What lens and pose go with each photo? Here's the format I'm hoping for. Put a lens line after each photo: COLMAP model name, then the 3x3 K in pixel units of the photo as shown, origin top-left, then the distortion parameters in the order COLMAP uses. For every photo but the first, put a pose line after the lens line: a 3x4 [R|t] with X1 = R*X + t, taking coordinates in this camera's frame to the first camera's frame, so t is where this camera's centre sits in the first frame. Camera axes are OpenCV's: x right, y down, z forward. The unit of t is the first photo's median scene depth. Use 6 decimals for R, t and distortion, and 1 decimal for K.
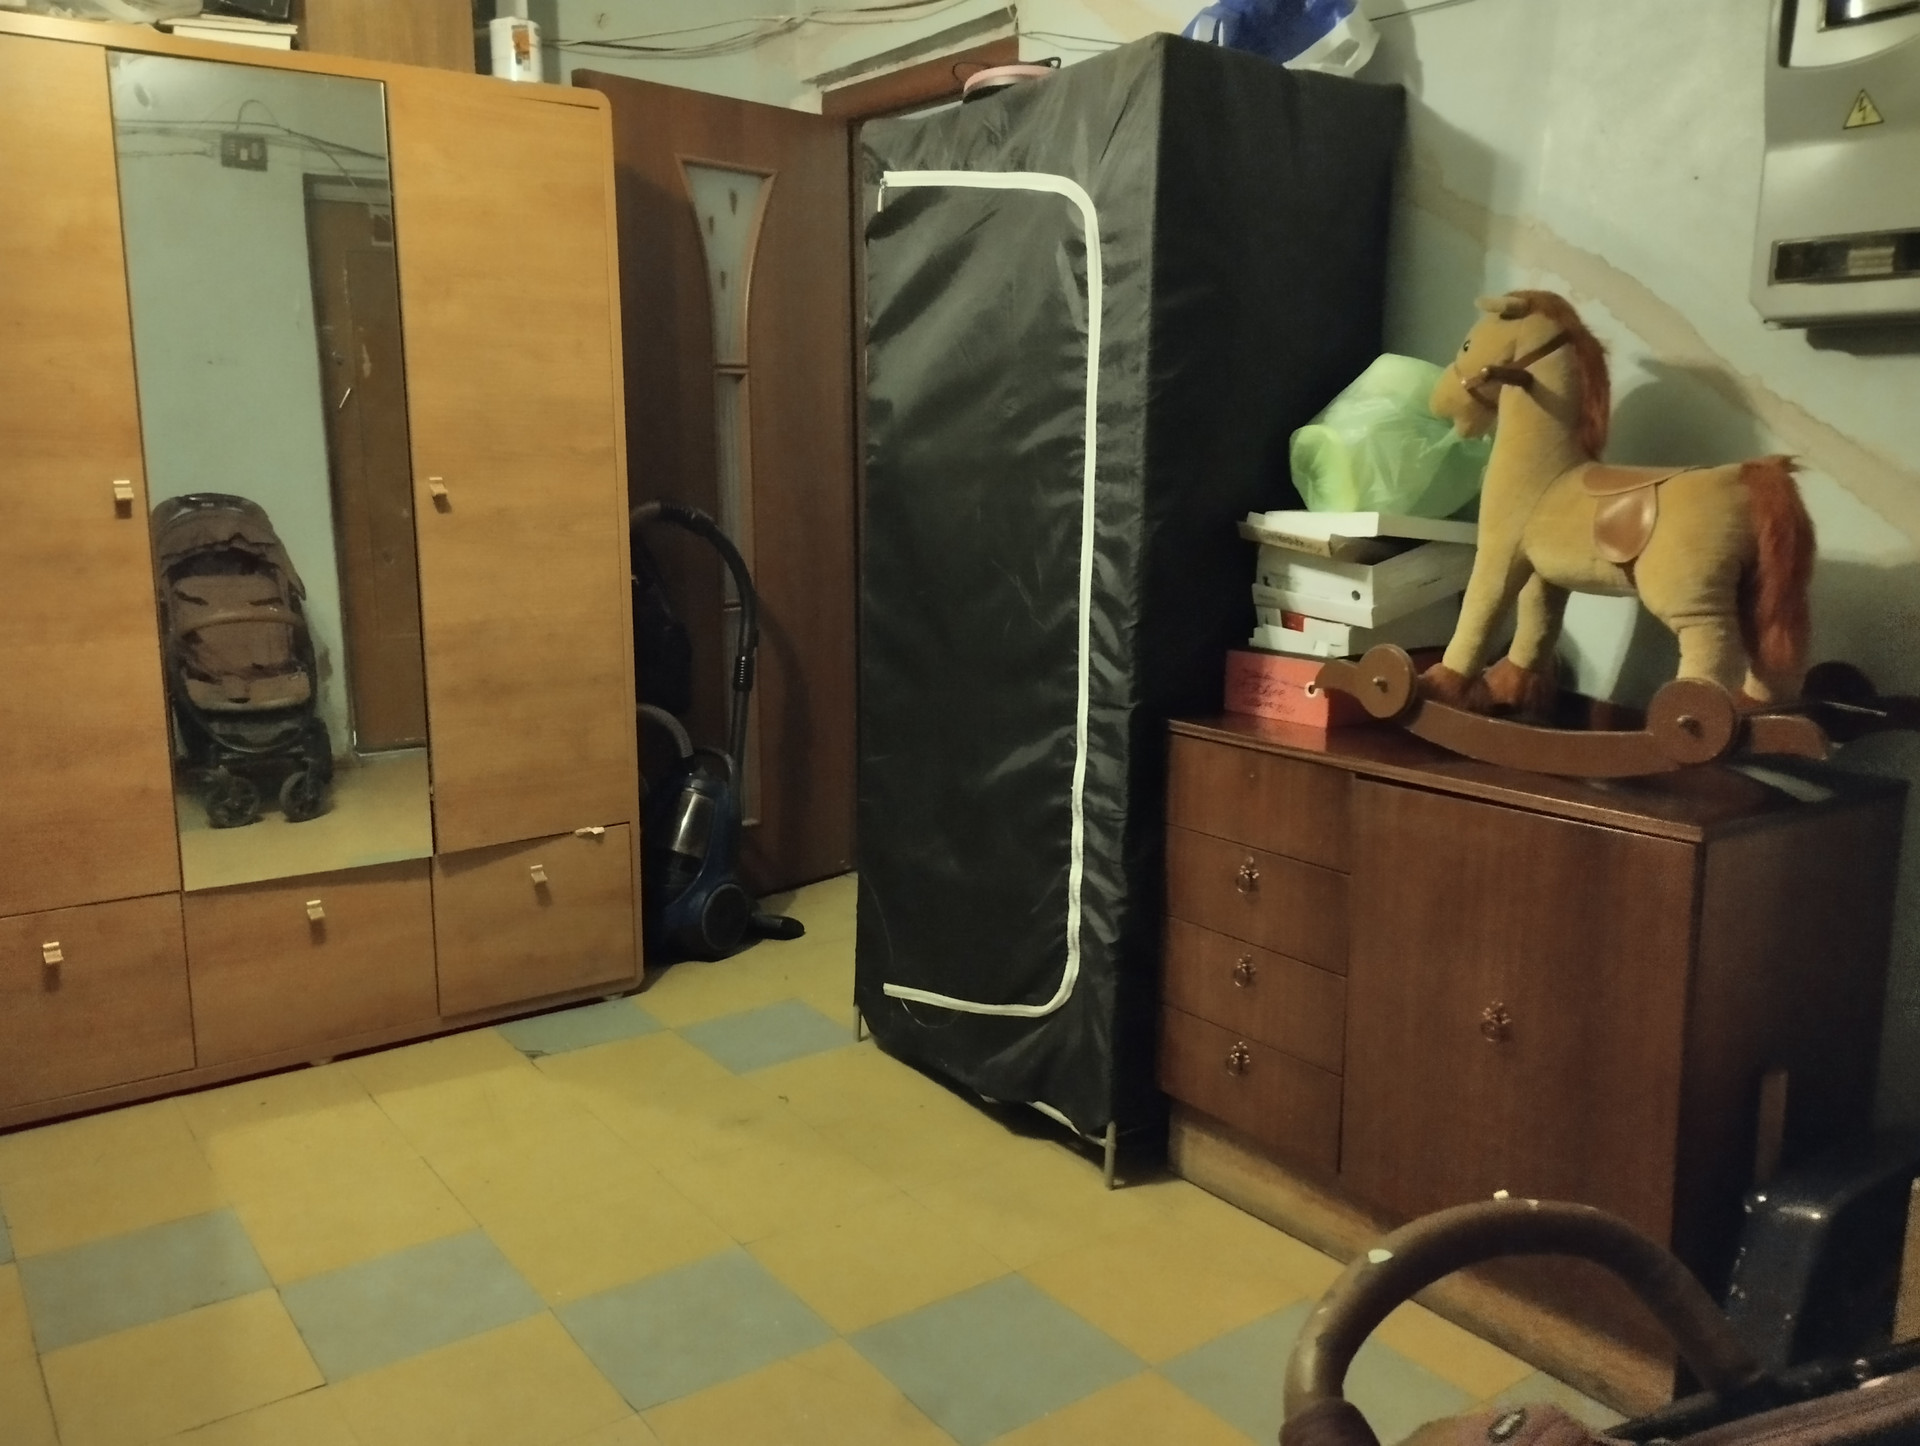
lens RADIAL K [[1598.8, 0, 971.4], [0, 1598.8, 716.5], [0, 0, 1]] dist [0.078938, -0.087625]
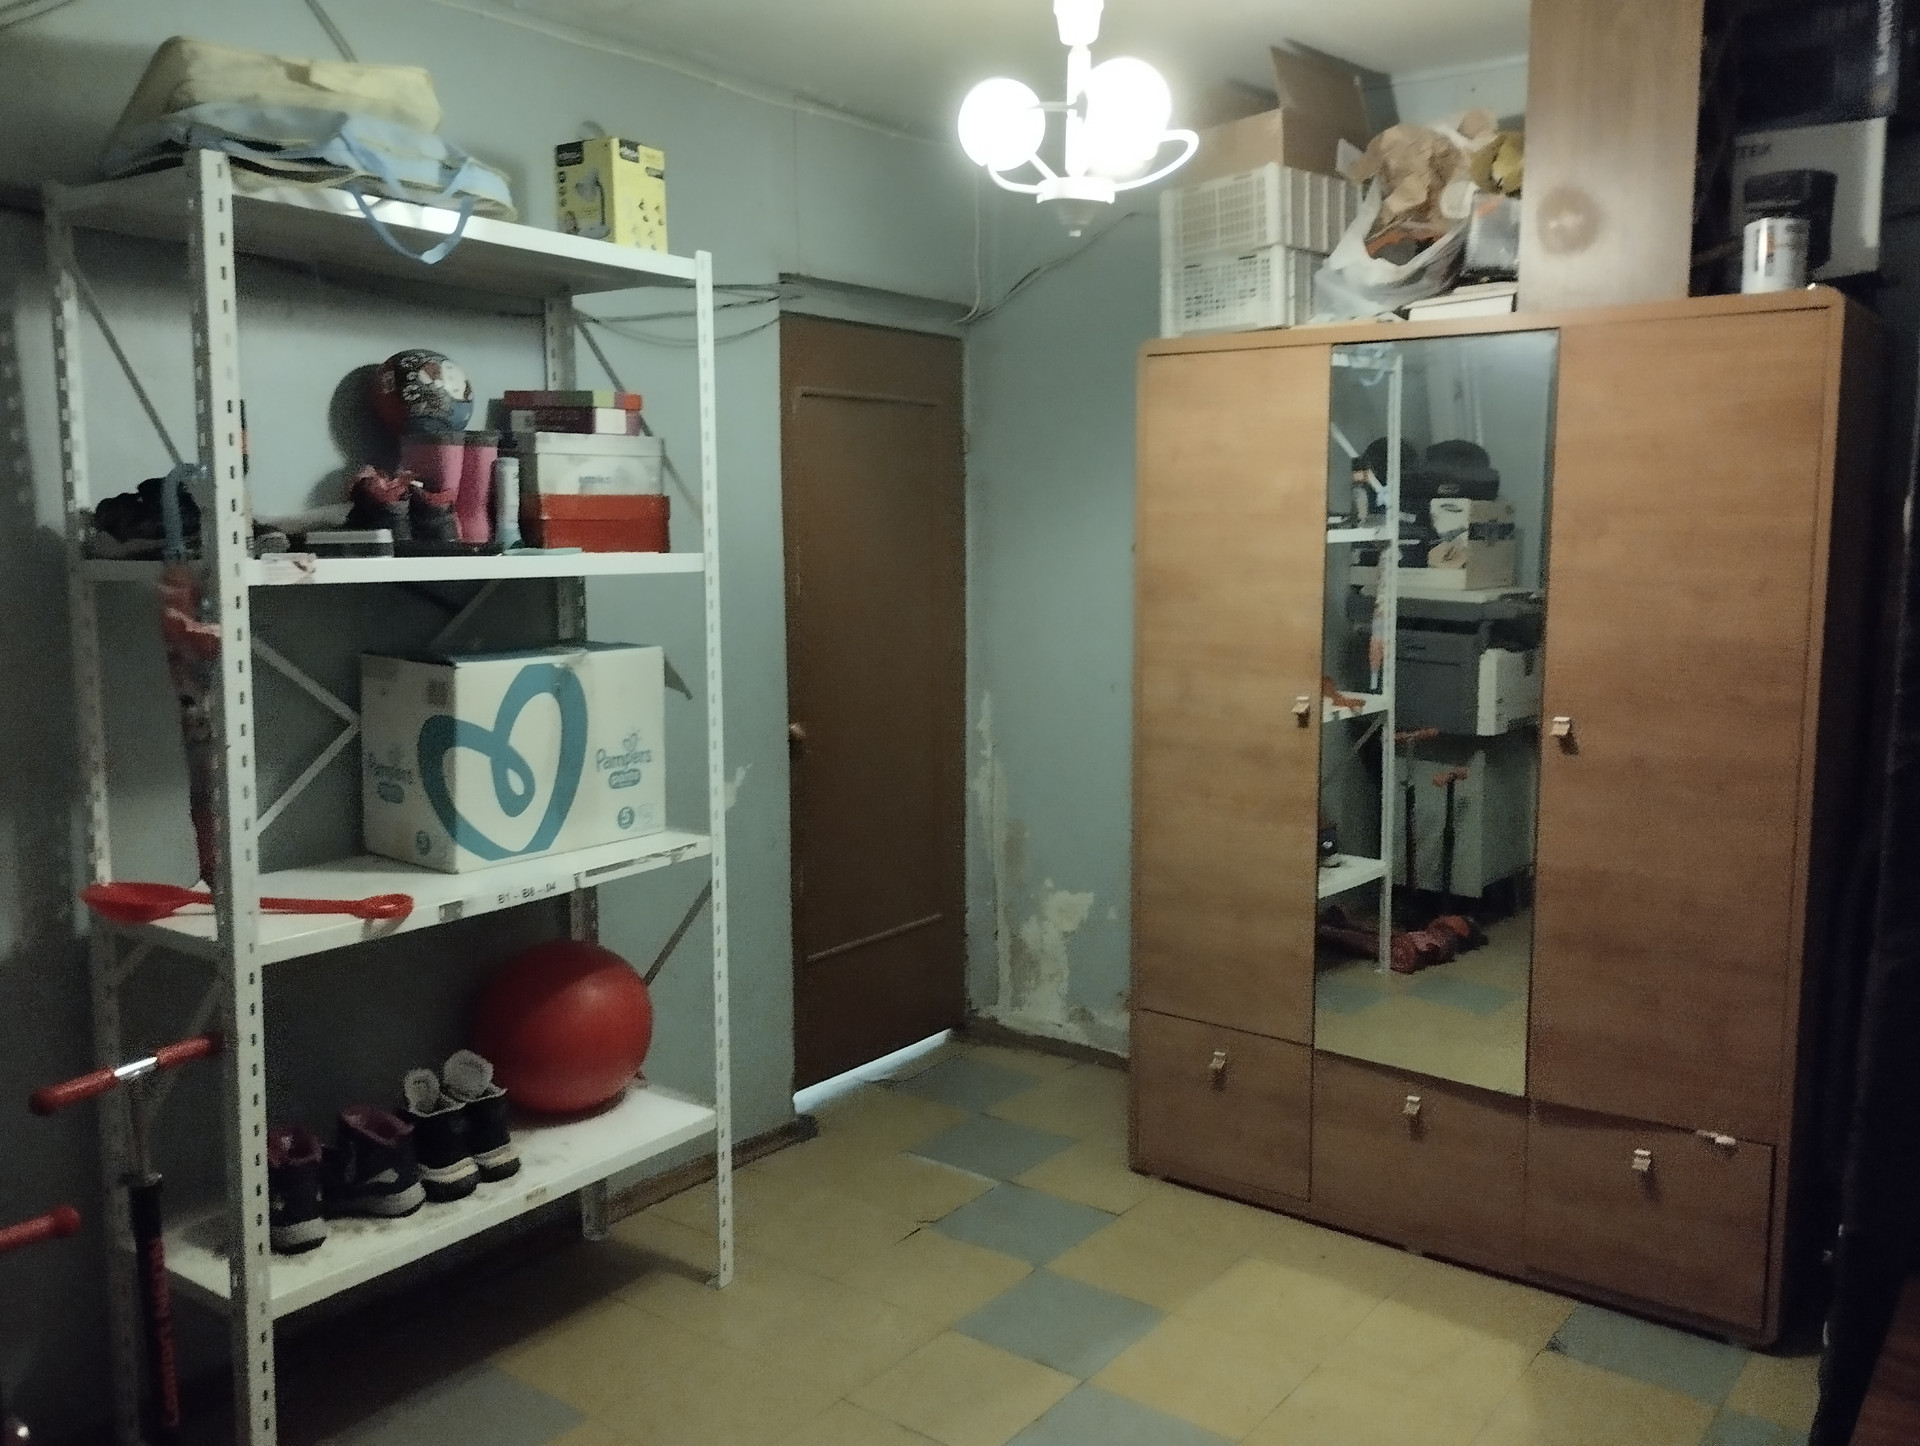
lens RADIAL K [[1598.8, 0, 971.4], [0, 1598.8, 716.5], [0, 0, 1]] dist [0.078938, -0.087625]
pose [[0.314729, 0.121311, -0.941398, 0.462951], [-0.174532, 0.982285, 0.068231, -0.151441], [0.932998, 0.142830, 0.330326, 0.343146]]
